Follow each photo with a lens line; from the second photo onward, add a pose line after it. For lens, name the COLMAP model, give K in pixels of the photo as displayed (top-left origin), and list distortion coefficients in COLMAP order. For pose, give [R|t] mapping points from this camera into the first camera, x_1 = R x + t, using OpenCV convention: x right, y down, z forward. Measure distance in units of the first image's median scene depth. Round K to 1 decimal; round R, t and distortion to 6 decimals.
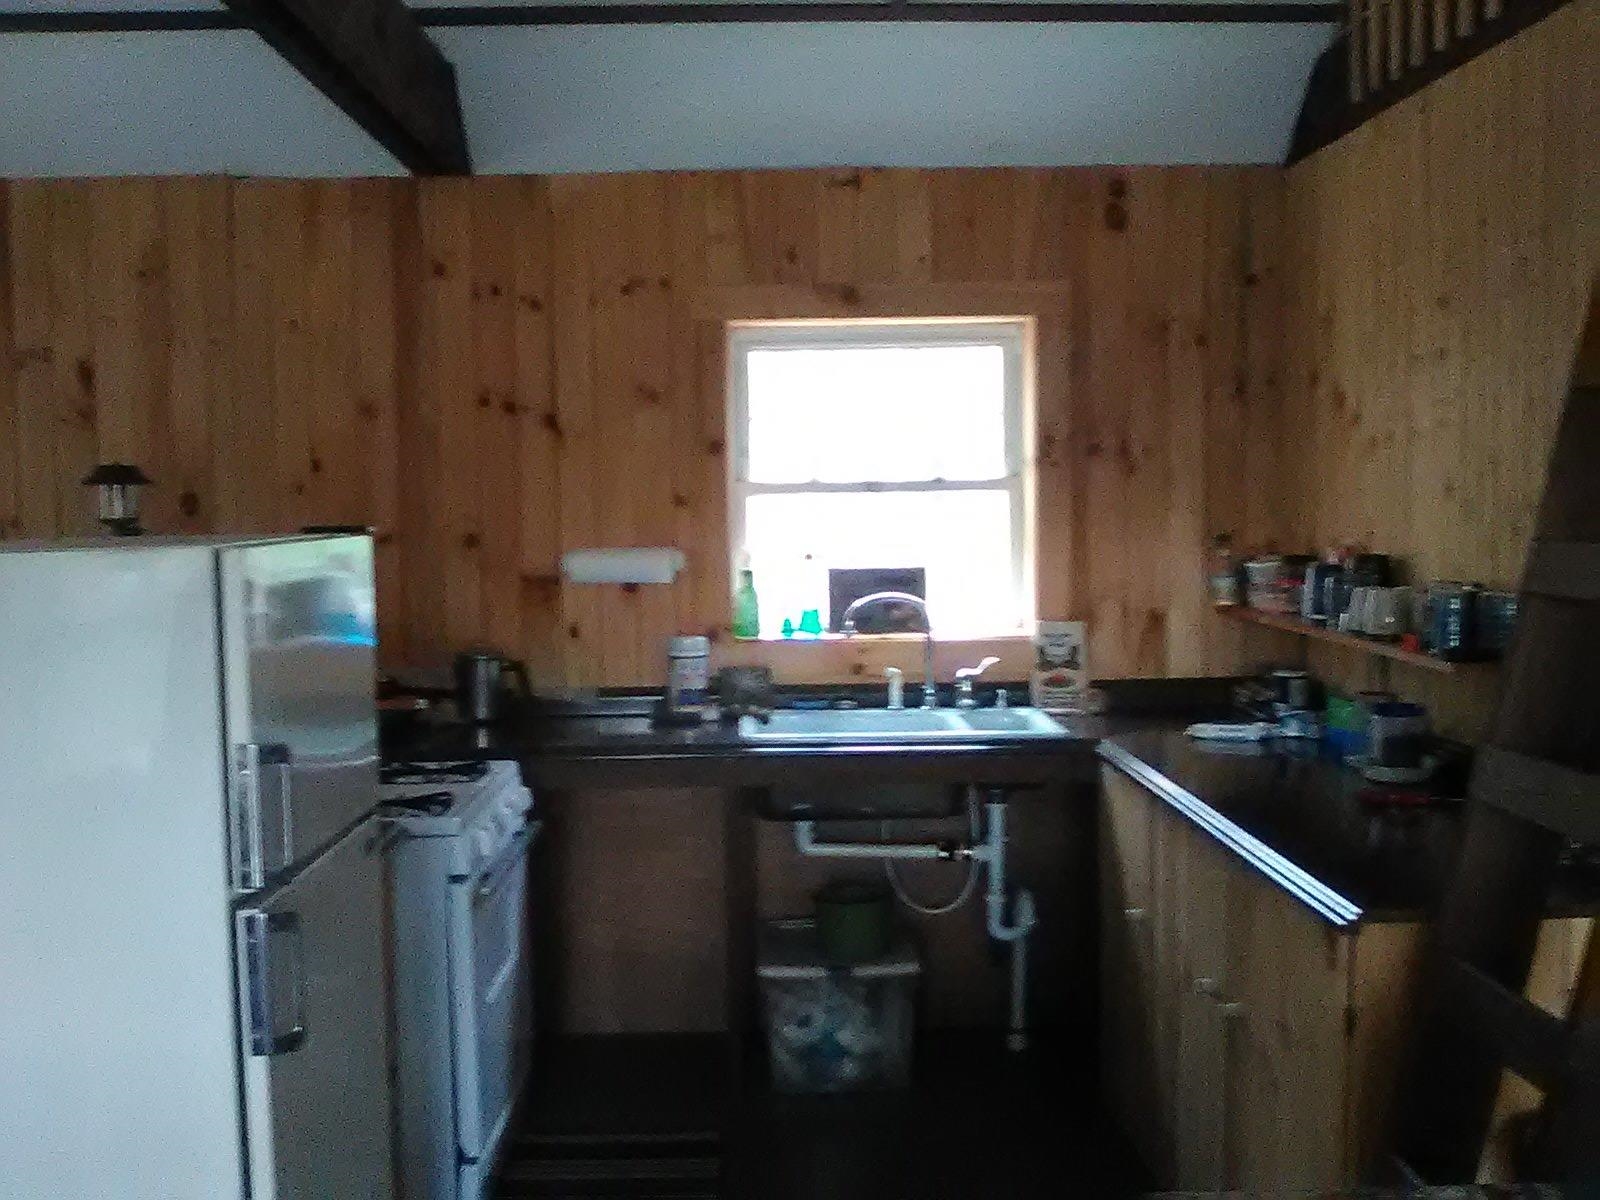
lens RADIAL K [[1631.0, 0, 744.5], [0, 1631.0, 603.2], [0, 0, 1]] dist [0.107778, -0.529825]
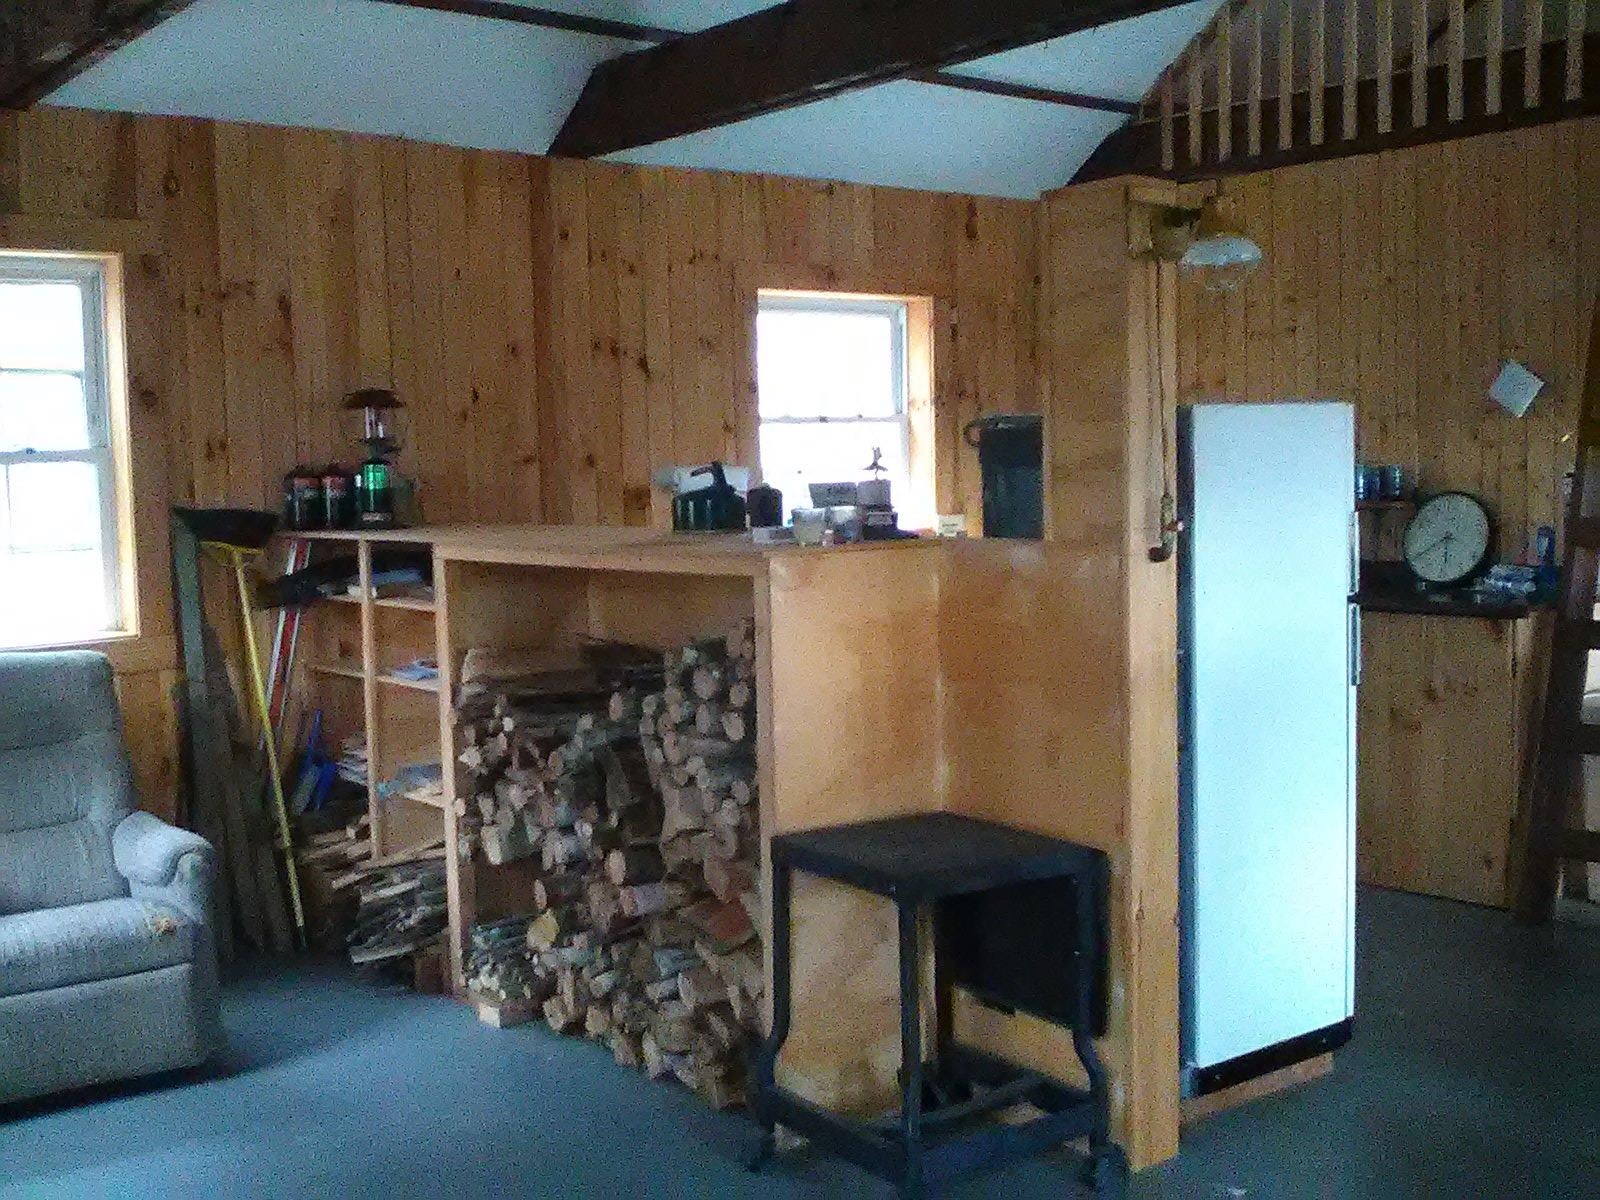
lens RADIAL K [[1631.0, 0, 744.5], [0, 1631.0, 603.2], [0, 0, 1]] dist [0.107778, -0.529825]
pose [[0.829071, -0.055038, 0.556428, -0.758103], [0.046148, 0.998484, 0.030004, 0.037244], [-0.557235, 0.000803, 0.830354, -0.077675]]
